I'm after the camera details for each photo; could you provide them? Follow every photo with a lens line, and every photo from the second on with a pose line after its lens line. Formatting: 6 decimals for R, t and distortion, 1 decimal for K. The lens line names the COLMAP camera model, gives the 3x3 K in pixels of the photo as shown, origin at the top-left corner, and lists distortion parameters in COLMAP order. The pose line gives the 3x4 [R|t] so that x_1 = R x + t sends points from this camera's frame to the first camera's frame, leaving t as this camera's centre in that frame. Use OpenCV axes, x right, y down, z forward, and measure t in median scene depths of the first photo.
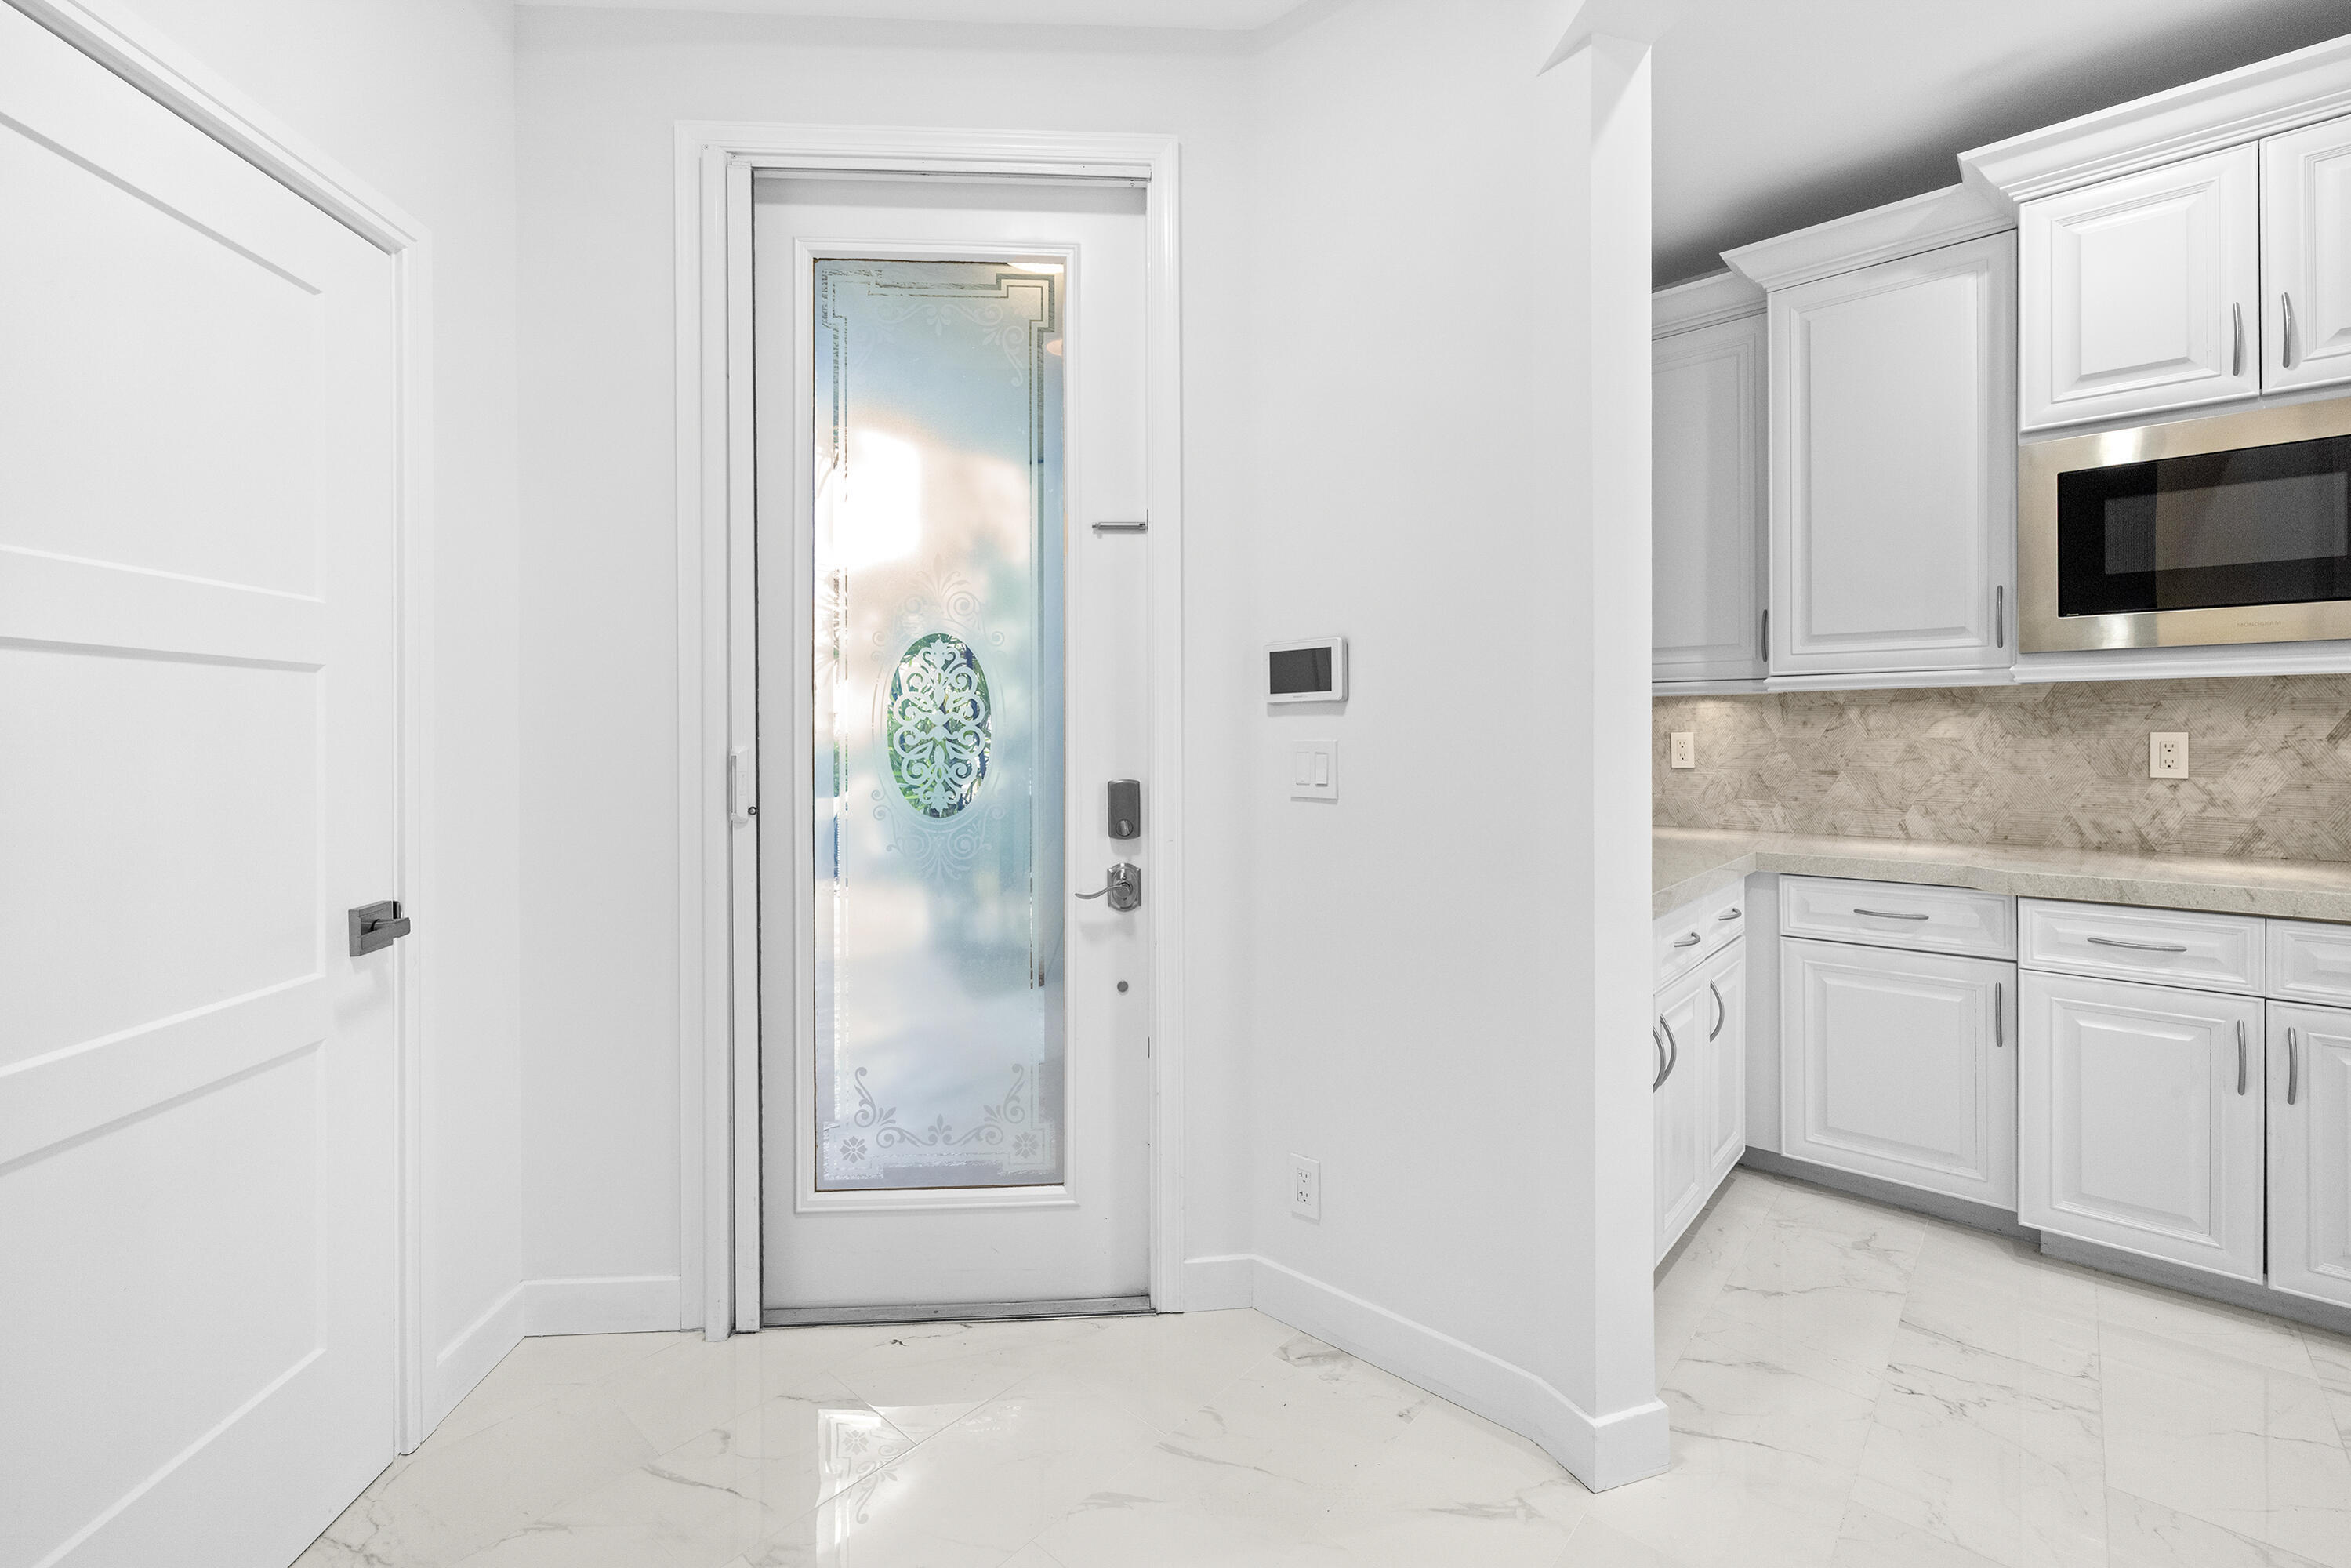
lens RADIAL K [[1000.1, 0, 1194.3], [0, 1000.1, 733.3], [0, 0, 1]] dist [0.002222, -0.000915]
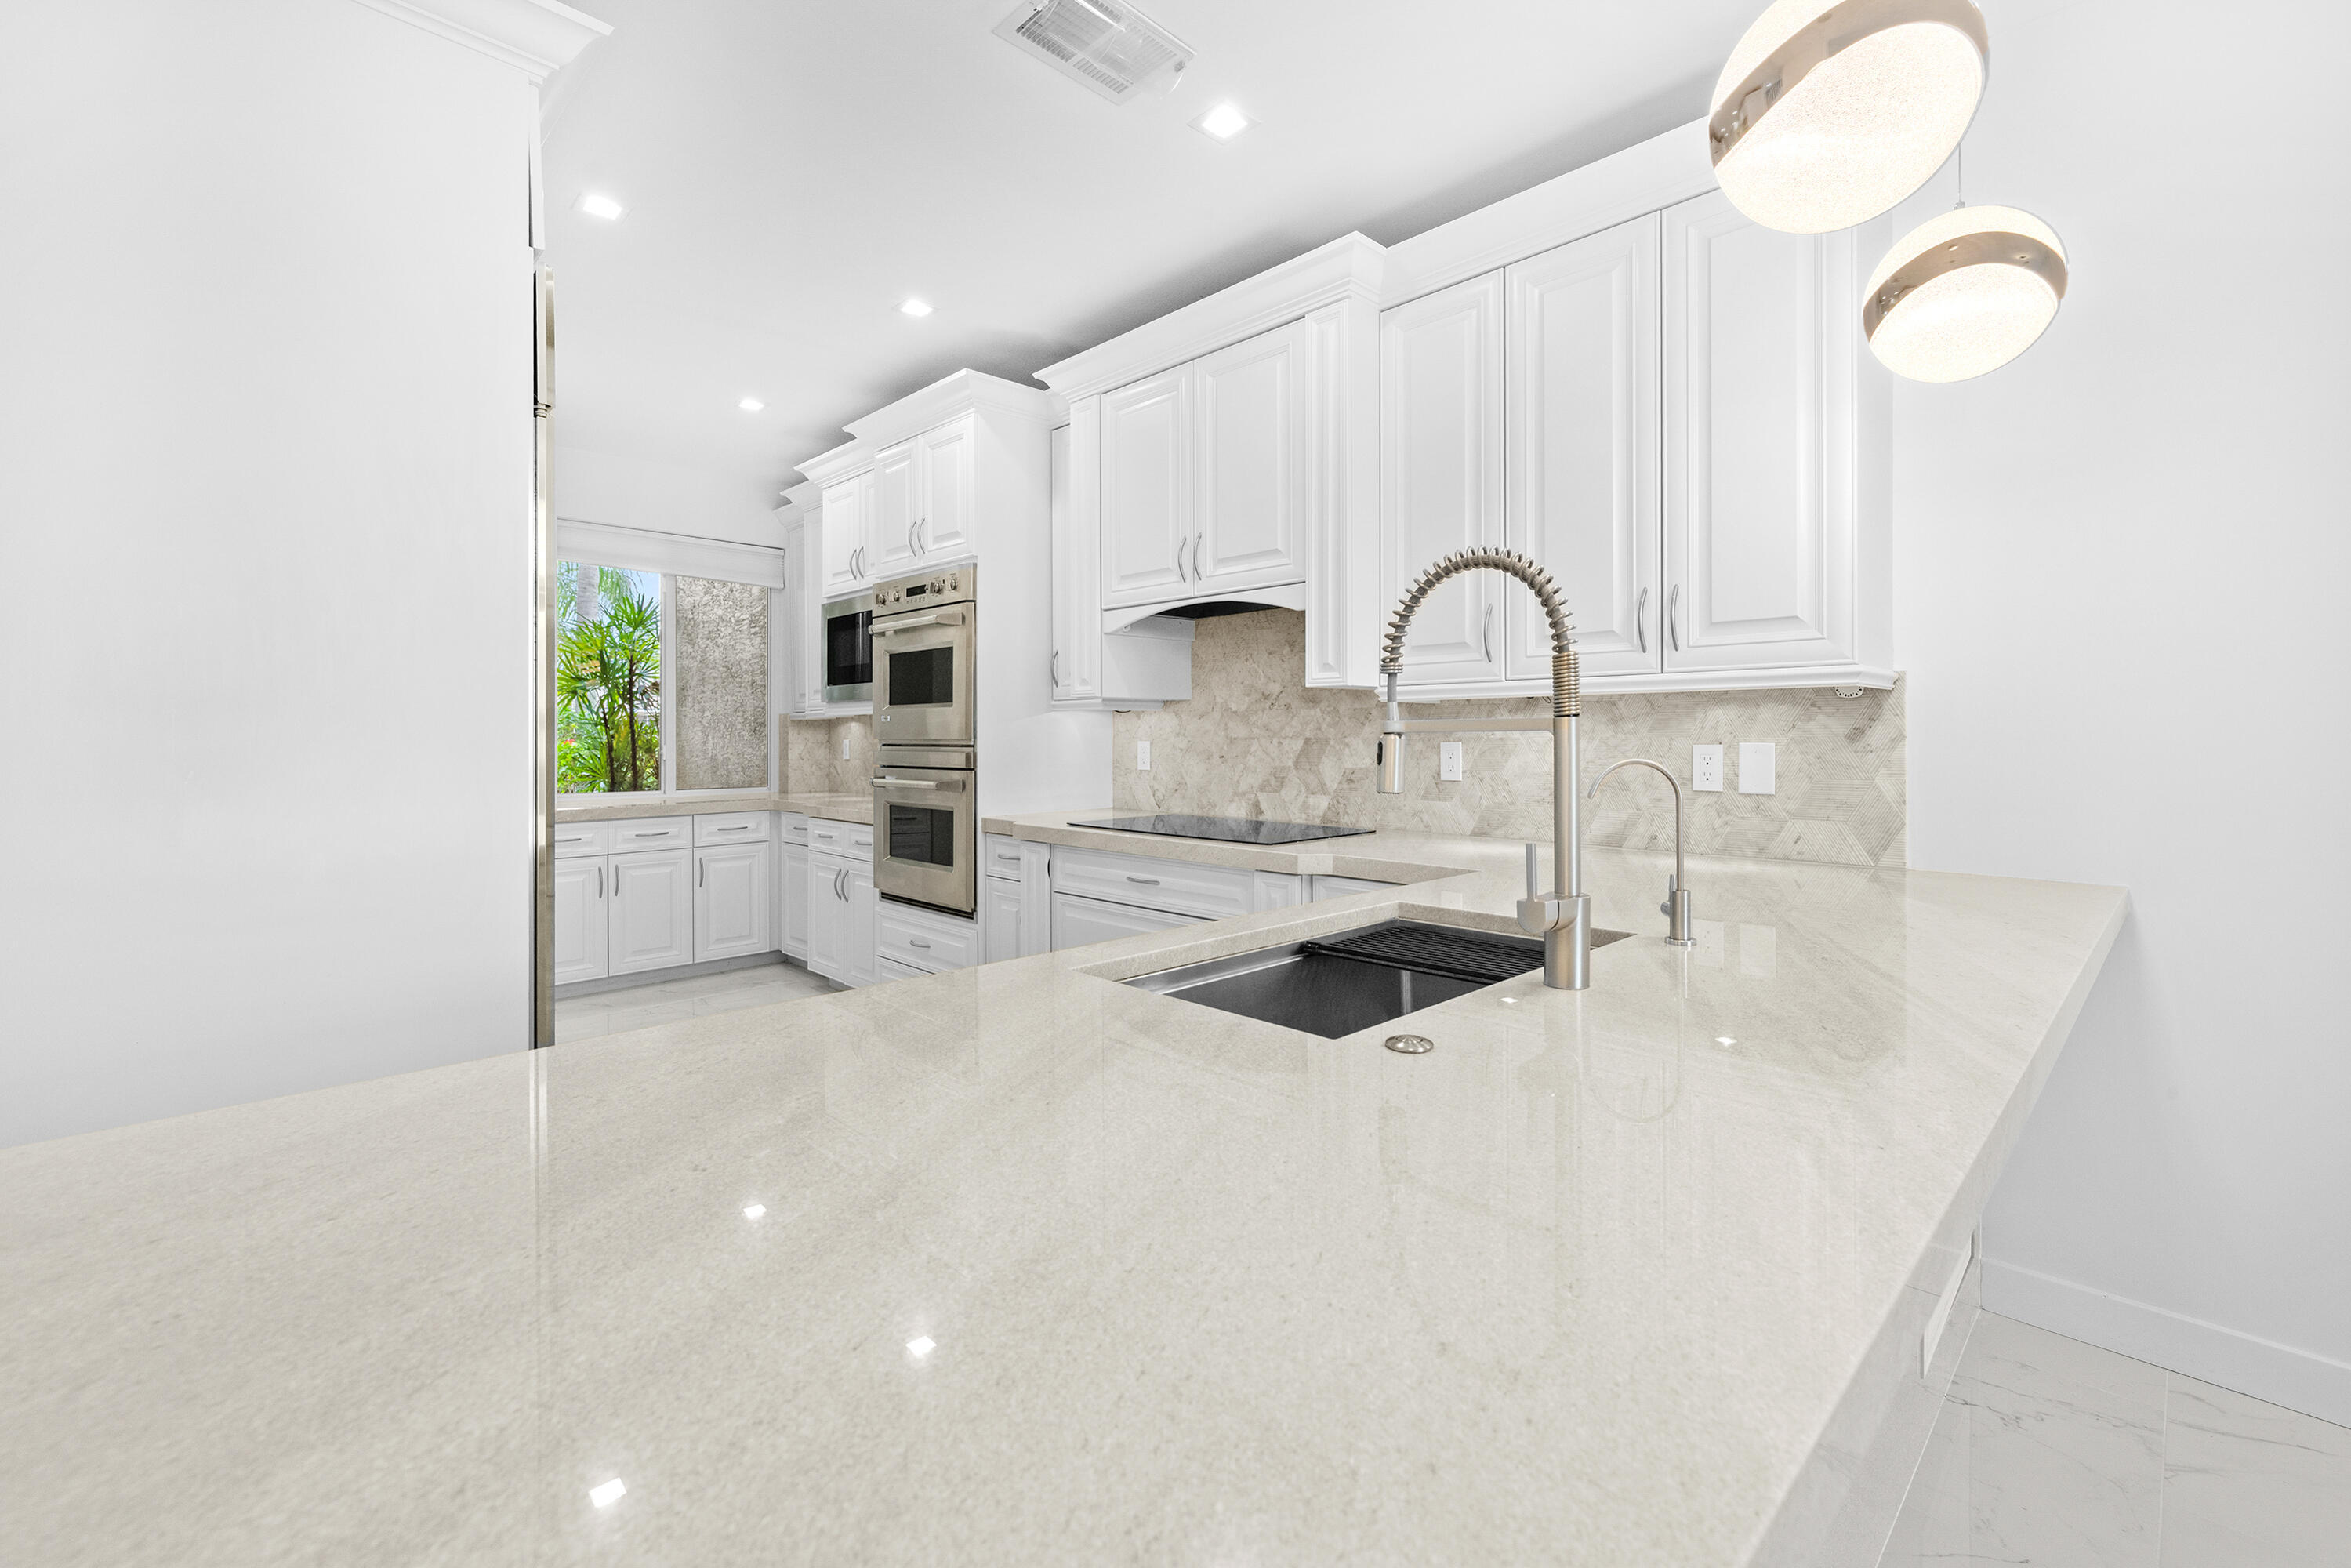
lens RADIAL K [[1000.1, 0, 1184.5], [0, 1000.1, 728.3], [0, 0, 1]] dist [0.002222, -0.000915]
pose [[0.997319, 0.005058, -0.073008, 1.608326], [-0.005986, 0.999904, -0.012500, -0.002073], [0.072938, 0.012904, 0.997253, -0.970423]]
